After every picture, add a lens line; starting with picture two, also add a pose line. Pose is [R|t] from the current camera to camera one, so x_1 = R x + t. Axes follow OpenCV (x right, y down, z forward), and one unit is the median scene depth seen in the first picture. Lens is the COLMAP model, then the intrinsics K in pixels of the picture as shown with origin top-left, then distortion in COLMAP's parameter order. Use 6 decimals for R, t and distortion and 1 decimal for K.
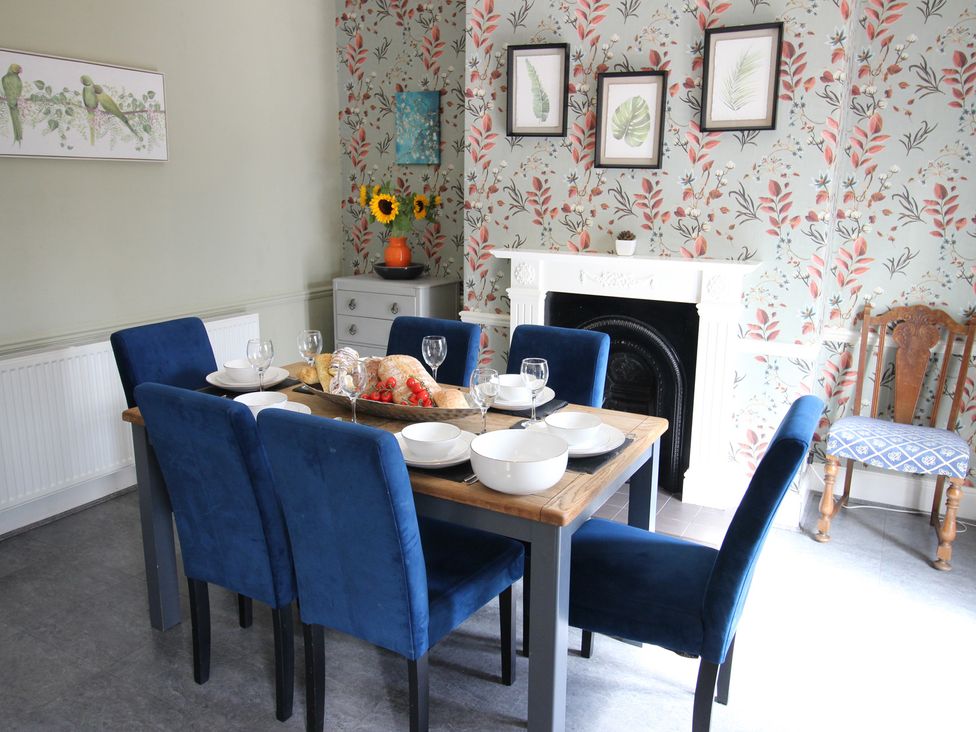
lens RADIAL K [[775.1, 0, 487.2], [0, 775.1, 360.3], [0, 0, 1]] dist [0.001510, 0.000697]
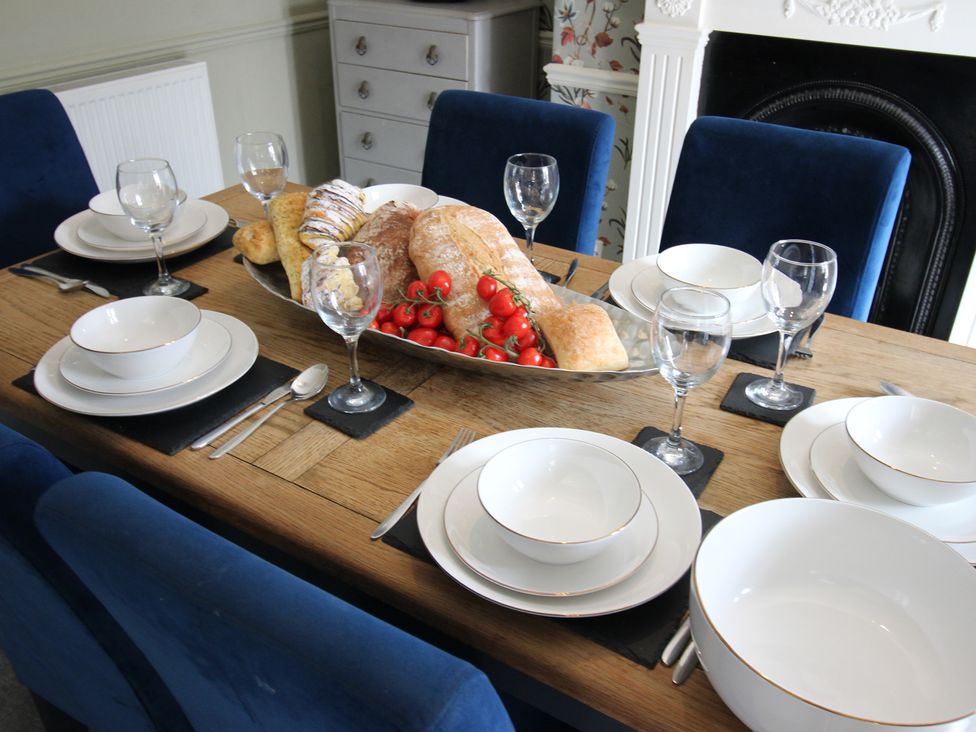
lens RADIAL K [[861.8, 0, 489.8], [0, 861.8, 364.1], [0, 0, 1]] dist [0.001989, 0.007262]
pose [[0.998909, 0.024065, -0.040021, -0.069516], [-0.010892, 0.953427, 0.301427, -0.065824], [0.045411, -0.300662, 0.952649, 0.485927]]
